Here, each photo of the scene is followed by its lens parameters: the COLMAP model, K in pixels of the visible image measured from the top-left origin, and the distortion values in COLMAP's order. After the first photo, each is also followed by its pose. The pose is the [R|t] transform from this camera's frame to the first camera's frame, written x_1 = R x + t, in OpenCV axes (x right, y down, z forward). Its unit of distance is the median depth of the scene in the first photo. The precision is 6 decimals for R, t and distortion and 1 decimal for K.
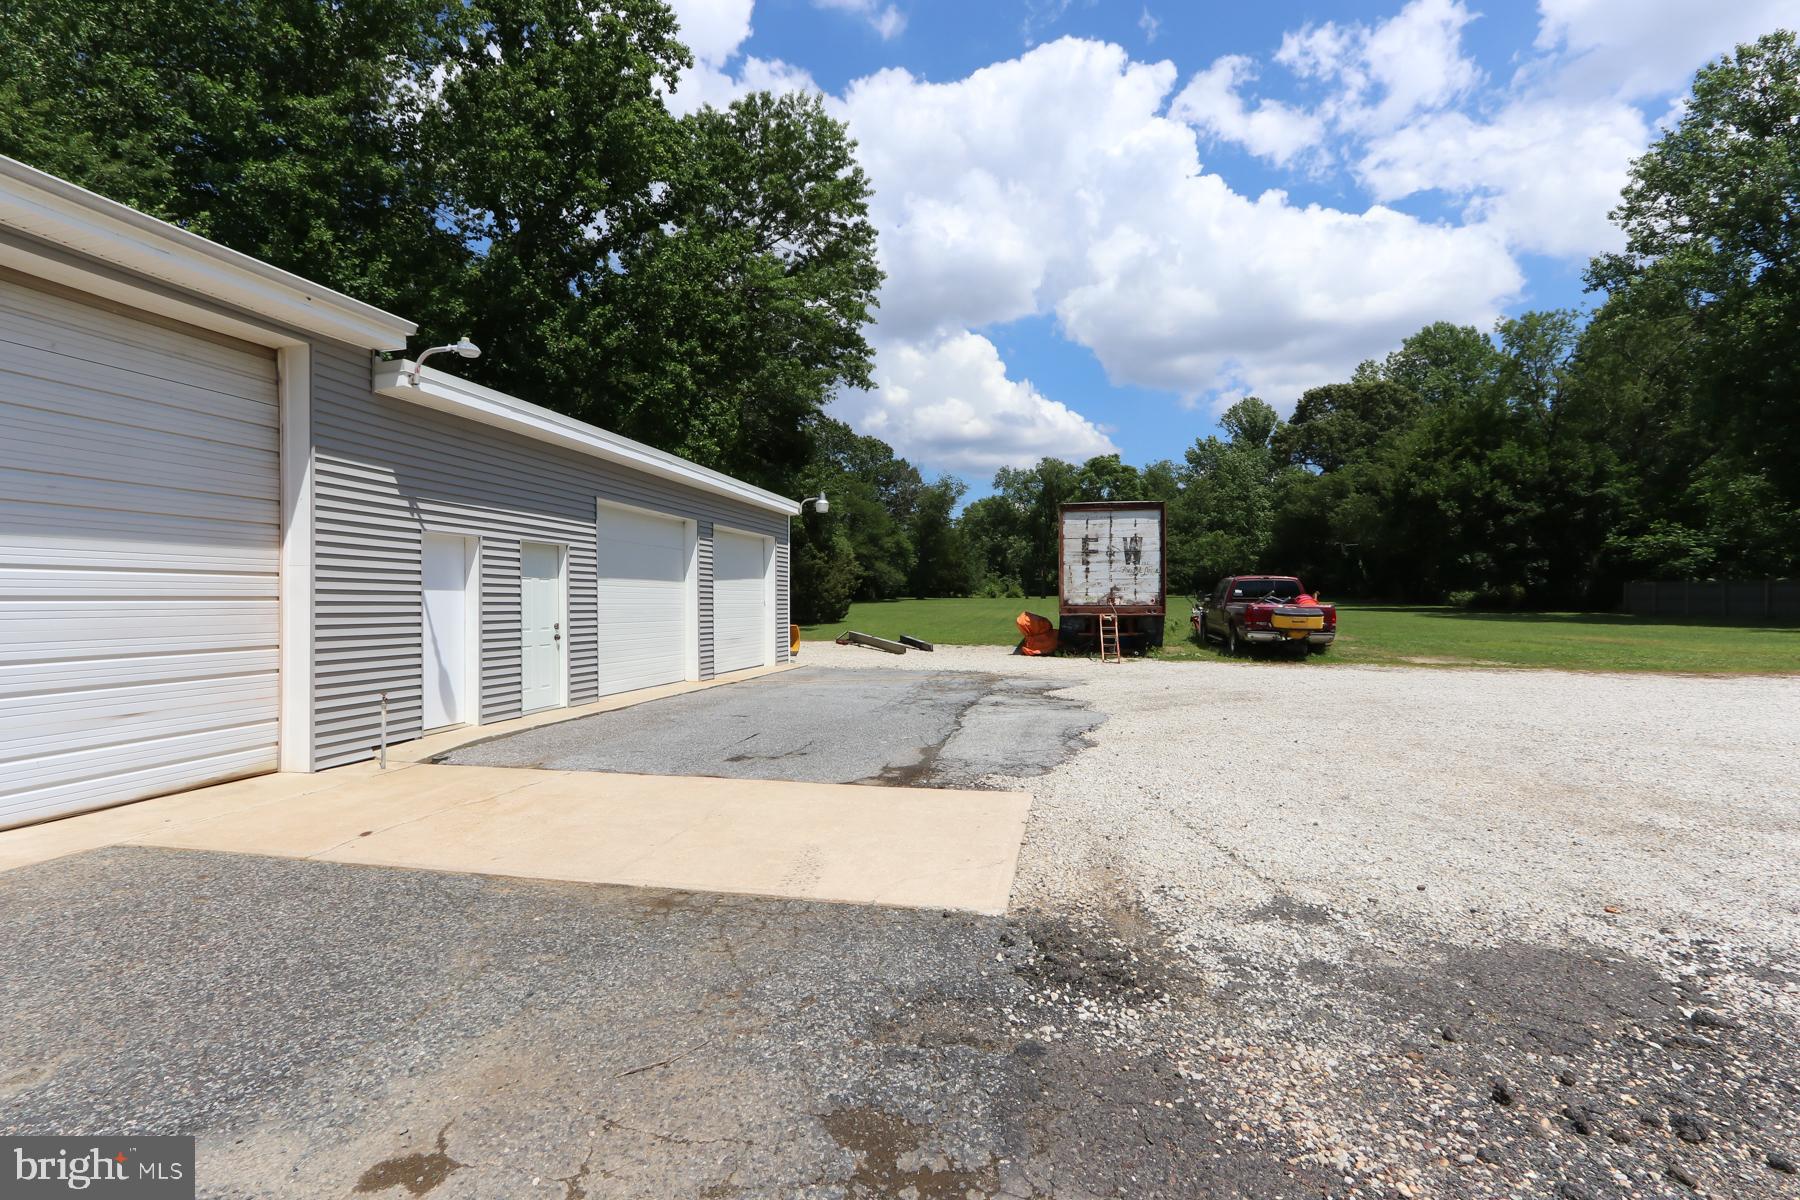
lens RADIAL K [[831.2, 0, 900.0], [0, 831.2, 600.0], [0, 0, 1]] dist [-0.000893, 0.000156]
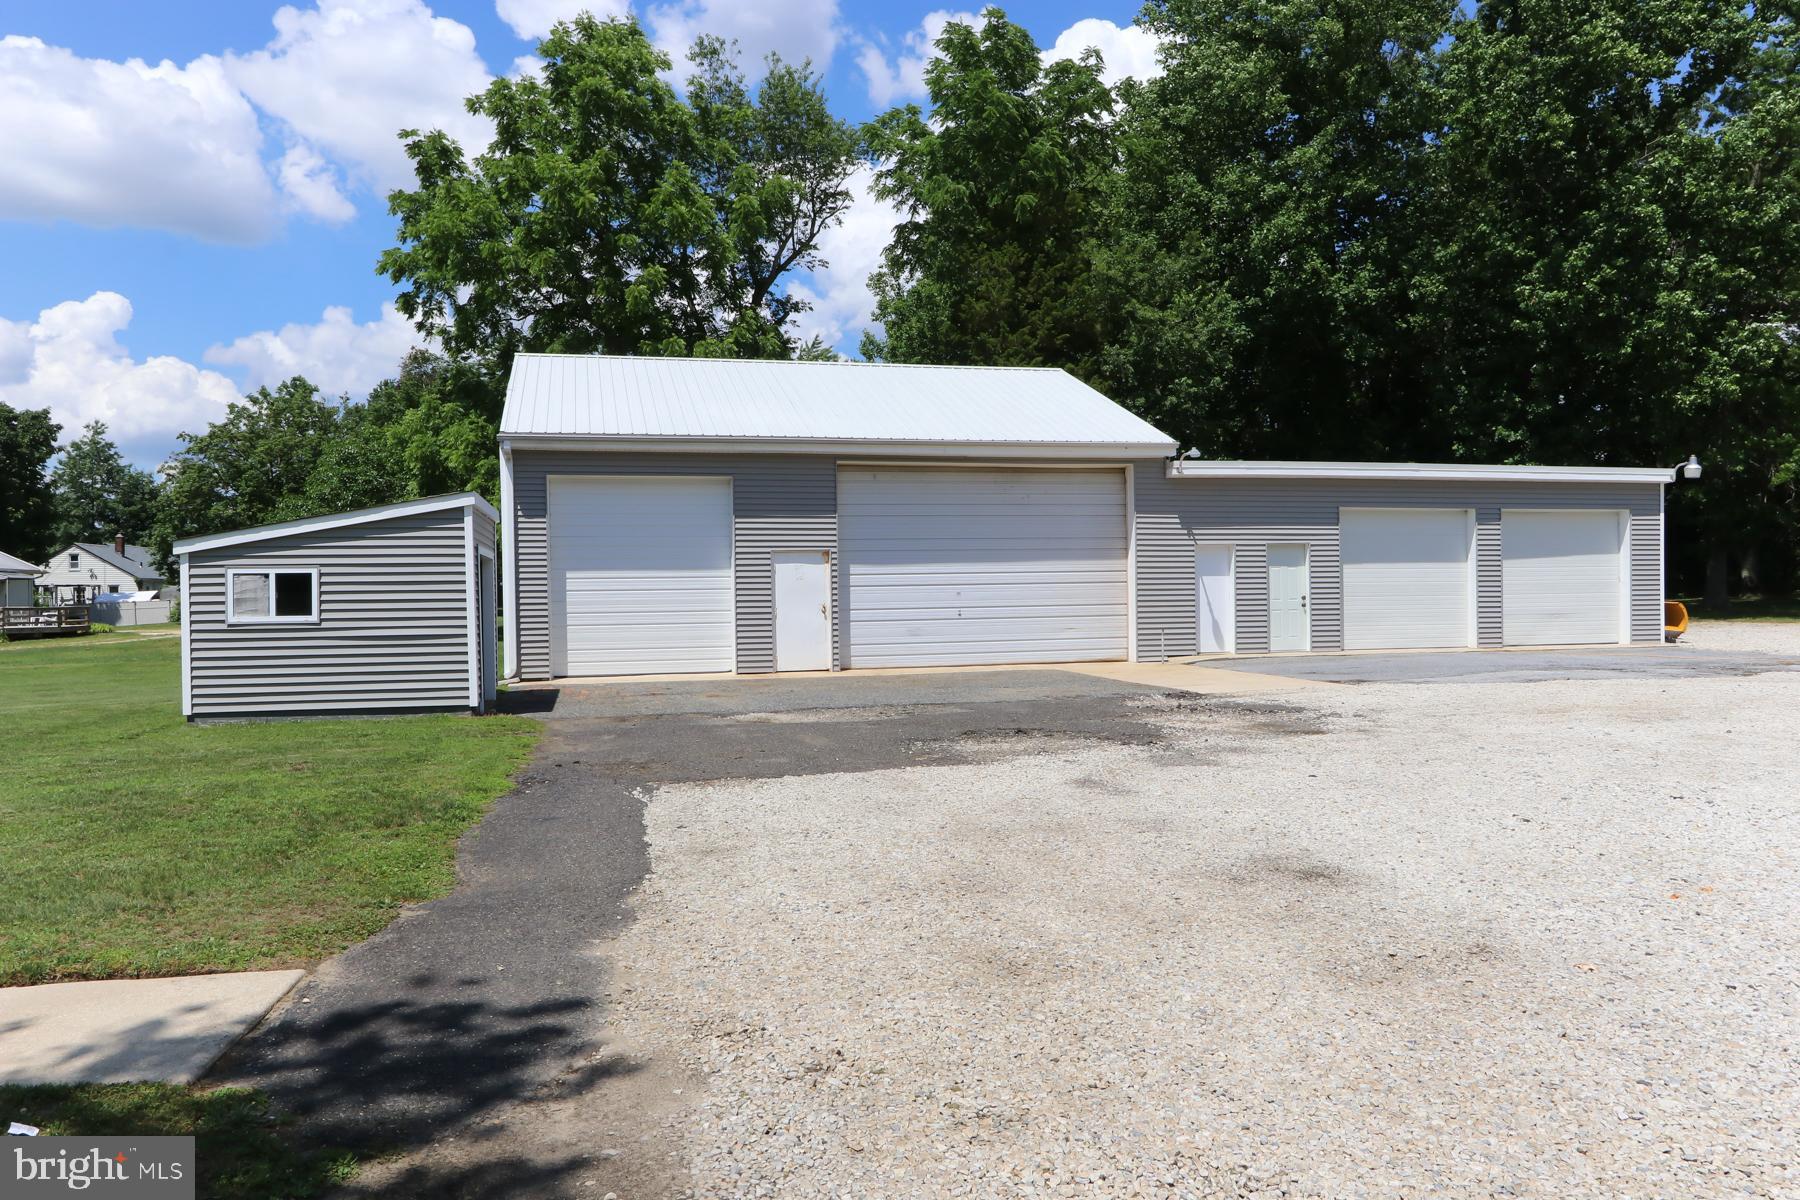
lens RADIAL K [[1310.4, 0, 895.4], [0, 1310.4, 601.7], [0, 0, 1]] dist [0.006401, 0.002212]
pose [[0.467645, -0.003906, -0.883908, 1.340541], [0.015643, 0.999870, 0.003858, 0.017825], [0.883778, -0.015631, 0.467646, -0.764420]]
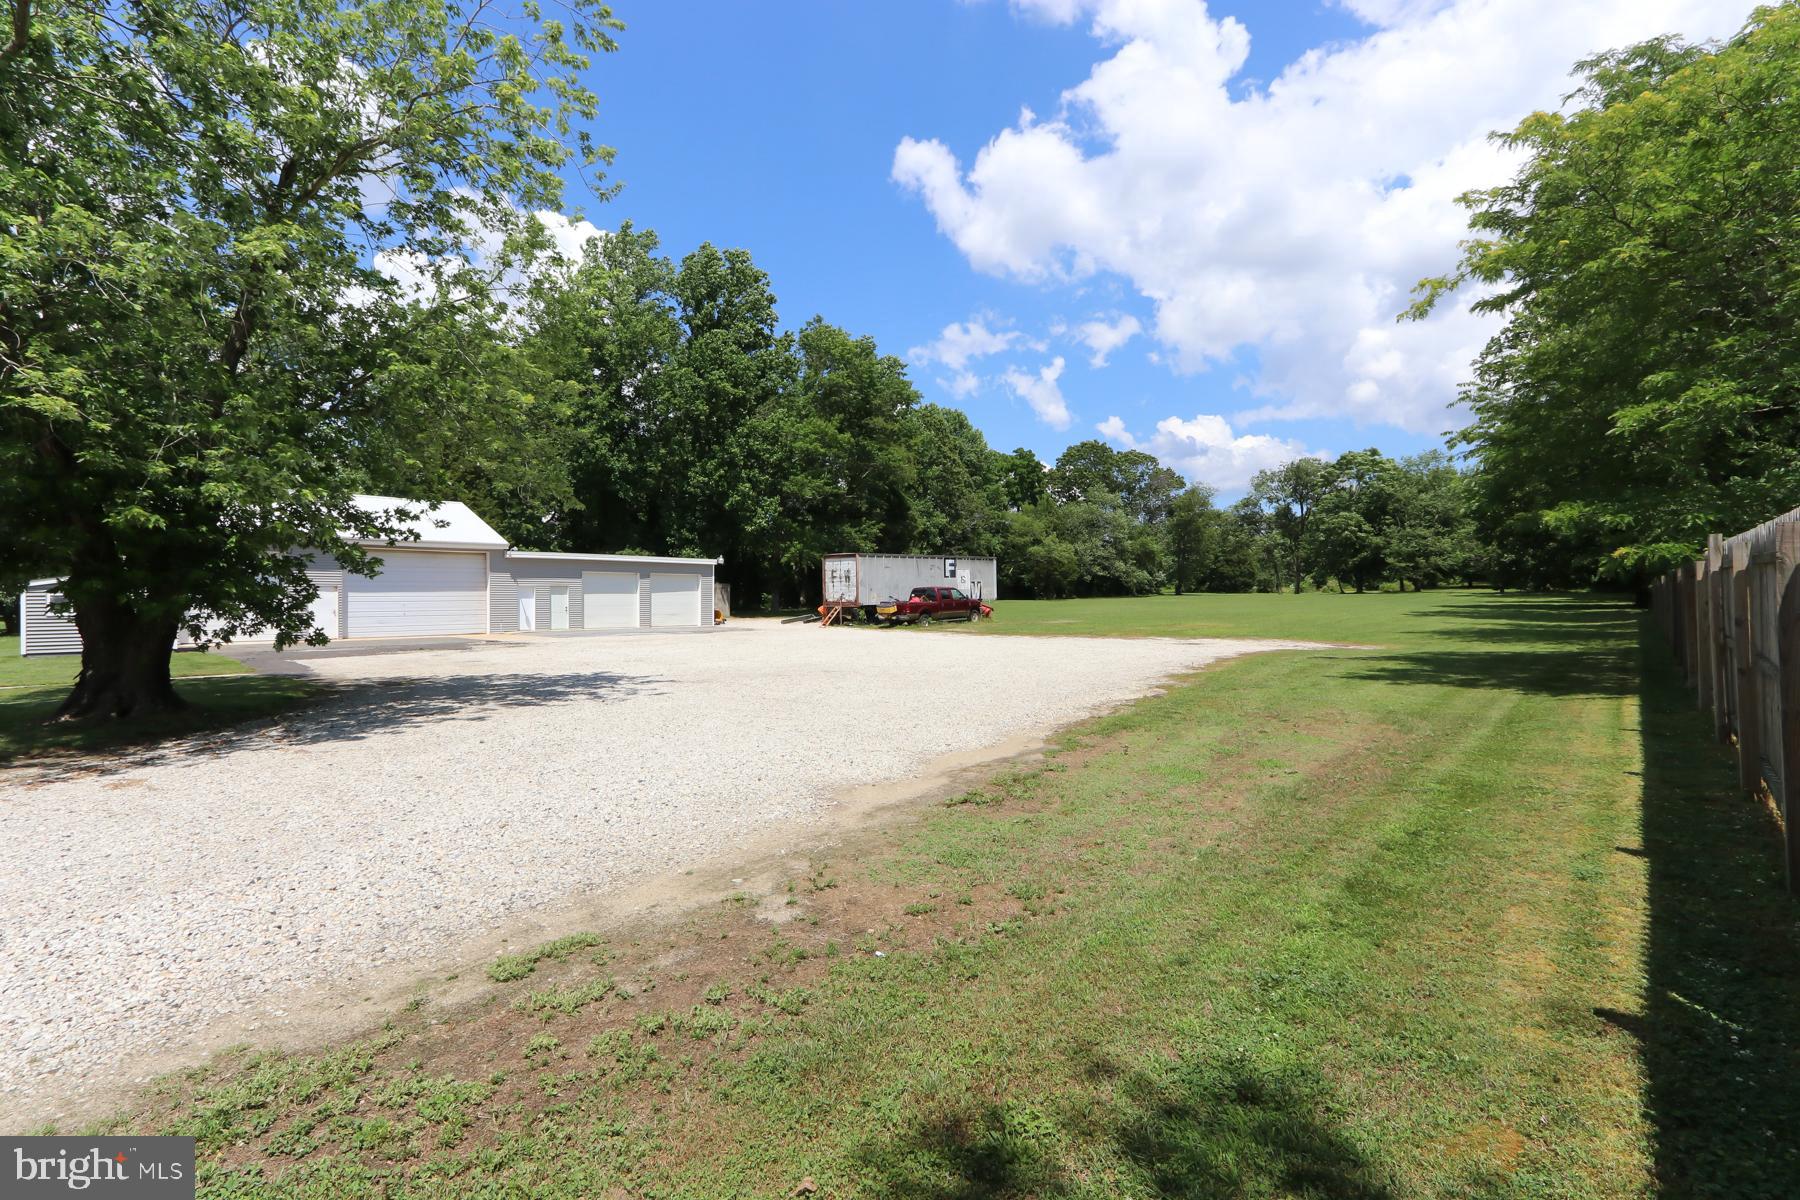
lens RADIAL K [[840.9, 0, 896.0], [0, 840.9, 596.8], [0, 0, 1]] dist [-0.001771, 0.000640]
pose [[0.862055, -0.002546, -0.506809, 2.763925], [0.003818, 0.999992, 0.001471, -0.017079], [0.506801, -0.003203, 0.862057, -1.494974]]
